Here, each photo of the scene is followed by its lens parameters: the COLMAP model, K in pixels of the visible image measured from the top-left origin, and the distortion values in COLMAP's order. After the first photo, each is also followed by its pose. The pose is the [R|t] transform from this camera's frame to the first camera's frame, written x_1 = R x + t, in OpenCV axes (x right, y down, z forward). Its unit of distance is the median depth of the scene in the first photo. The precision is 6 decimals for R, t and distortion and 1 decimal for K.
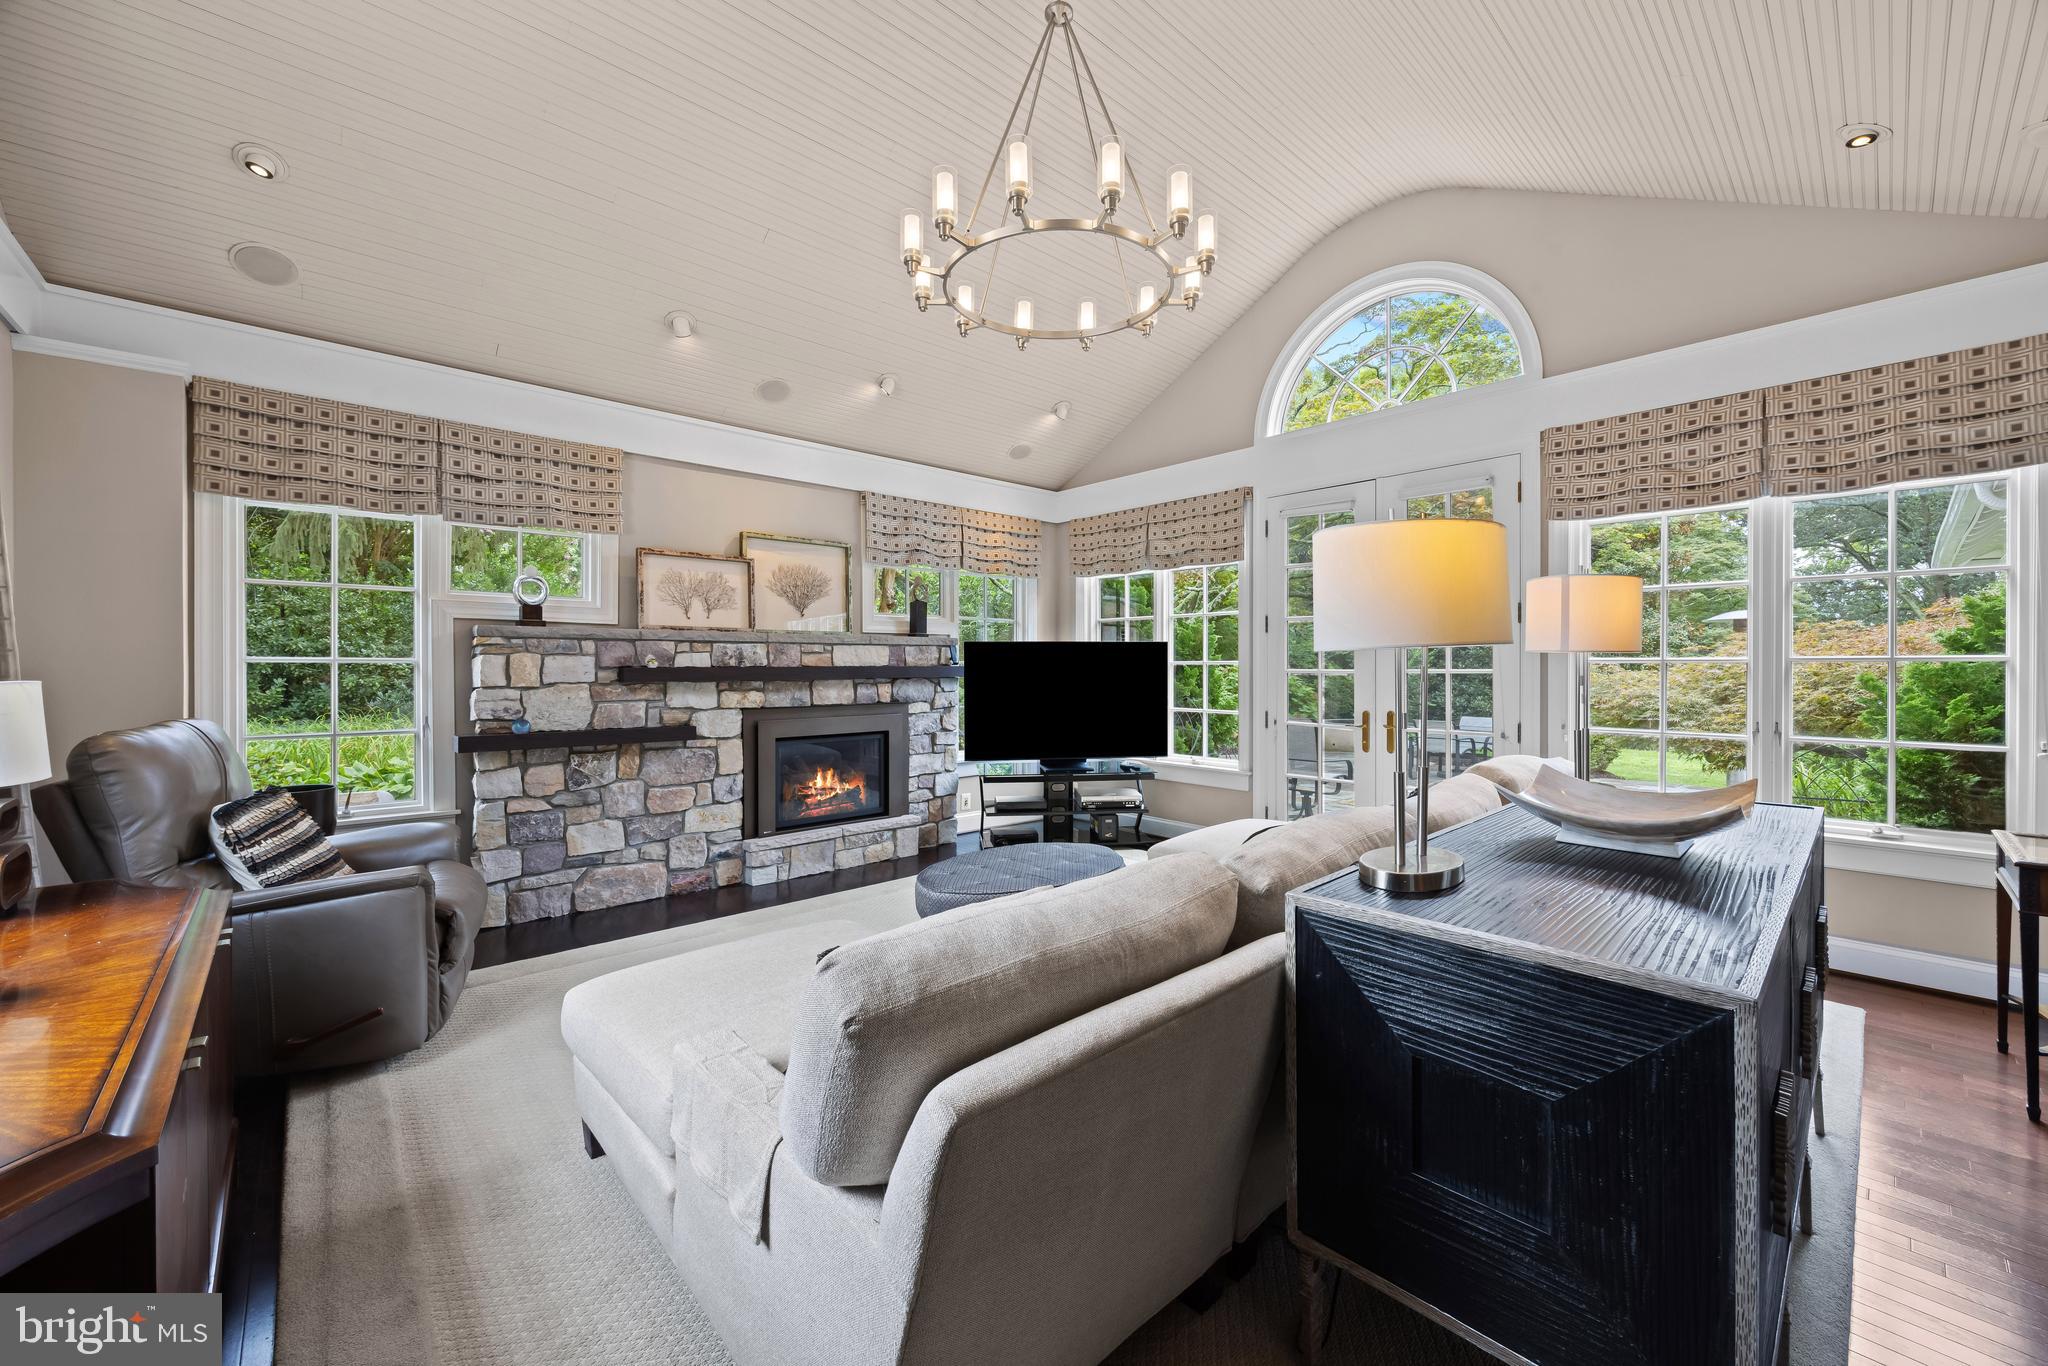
lens RADIAL K [[794.8, 0, 1024.9], [0, 794.8, 666.5], [0, 0, 1]] dist [0.002095, 0.000277]
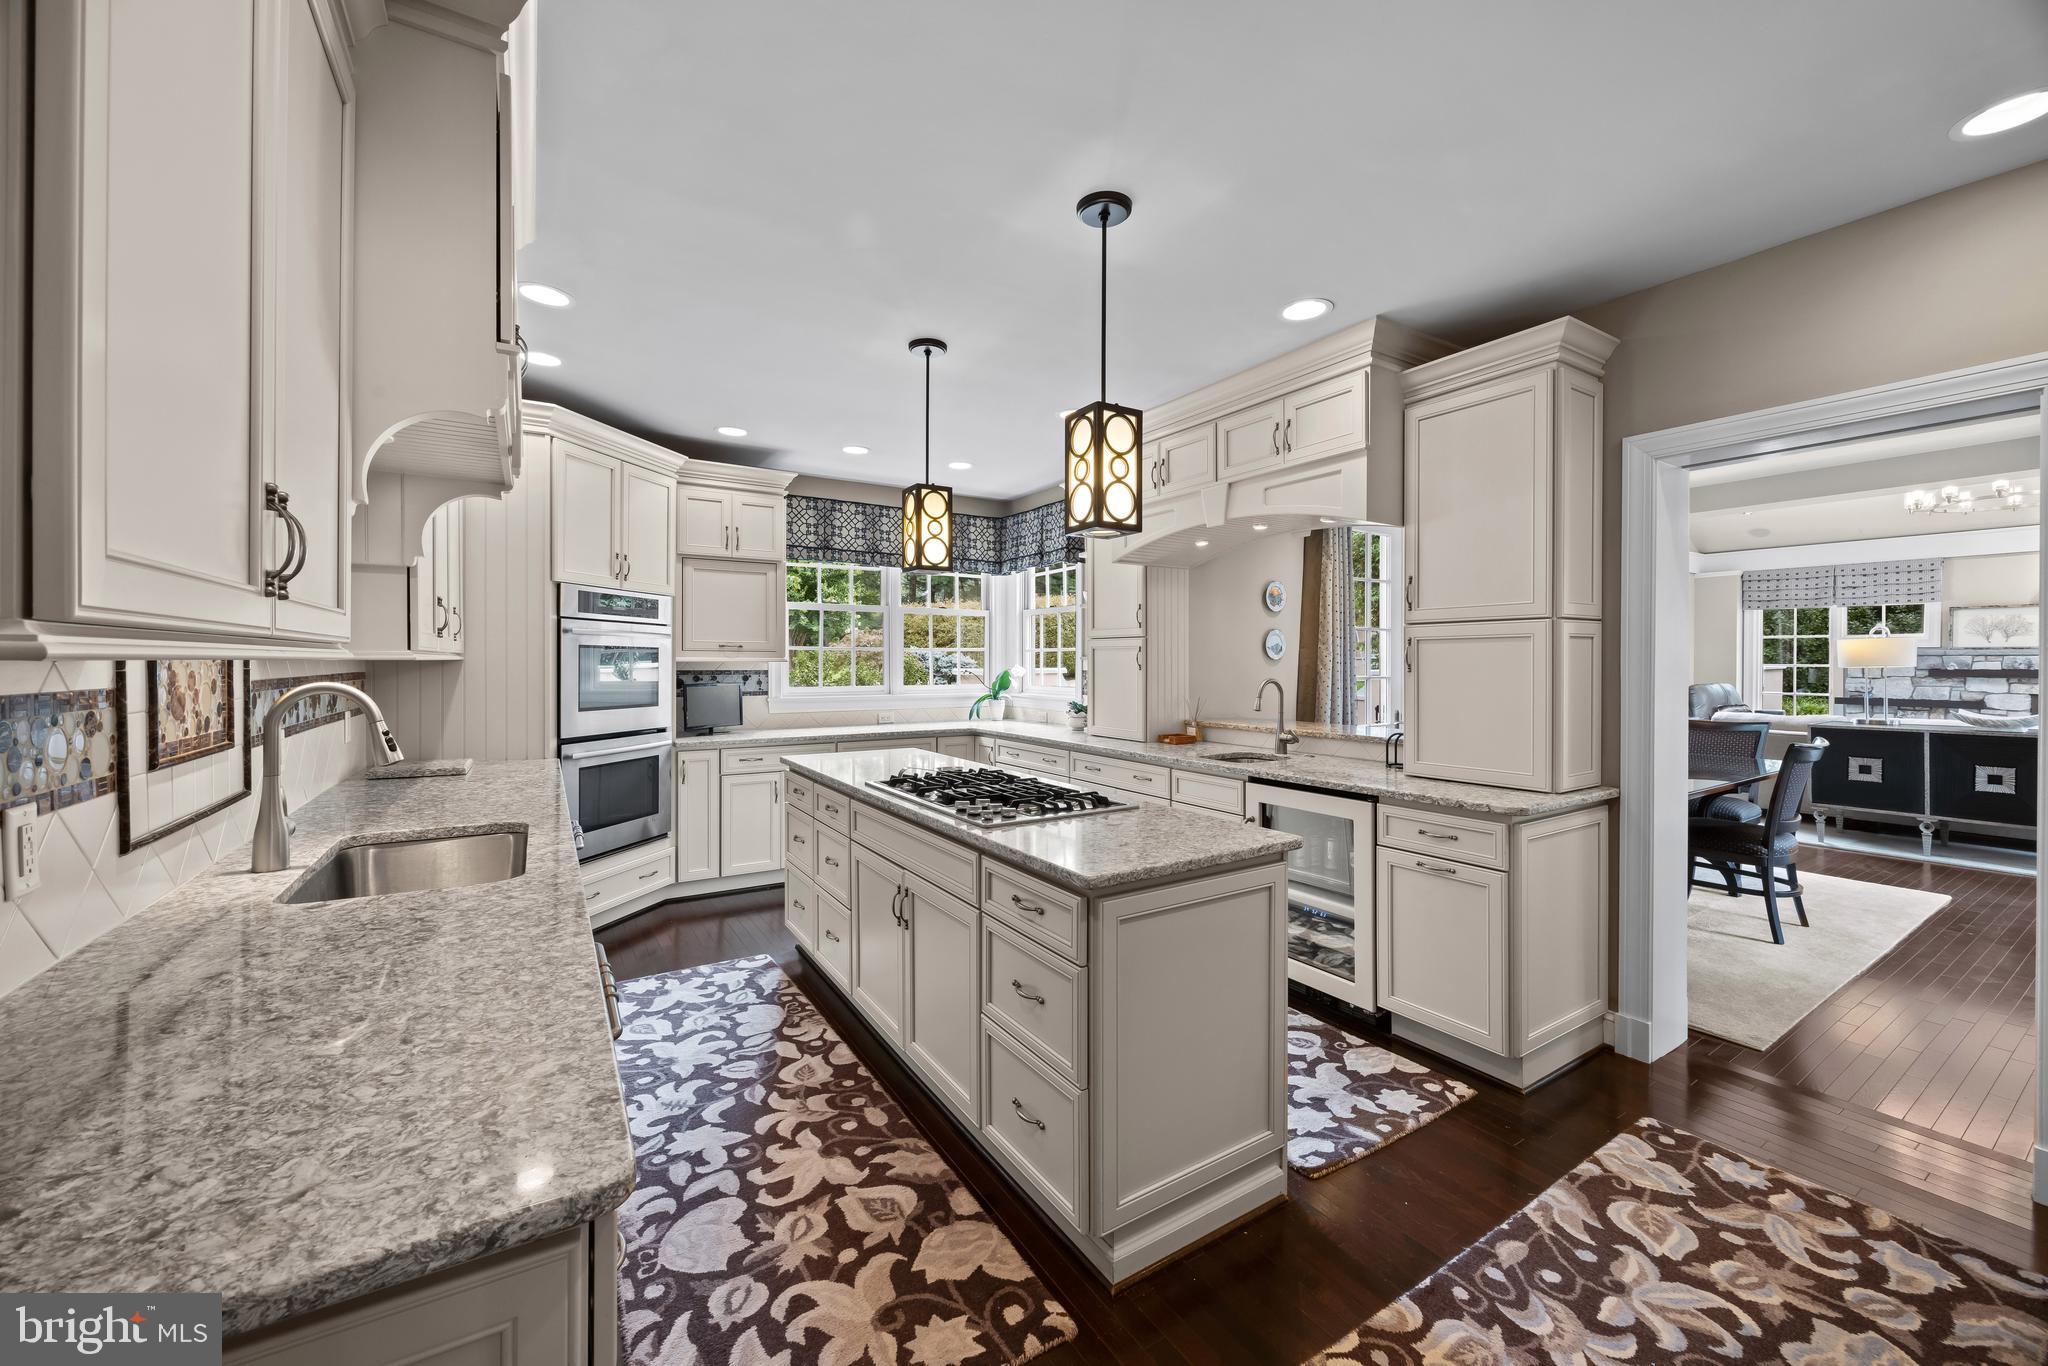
lens RADIAL K [[794.8, 0, 1023.0], [0, 794.8, 667.0], [0, 0, 1]] dist [0.002095, 0.000277]
pose [[-0.189652, 0.004009, -0.981843, 1.885362], [-0.005236, 0.999973, 0.005095, -0.003035], [0.981837, 0.006107, -0.189626, -0.857160]]
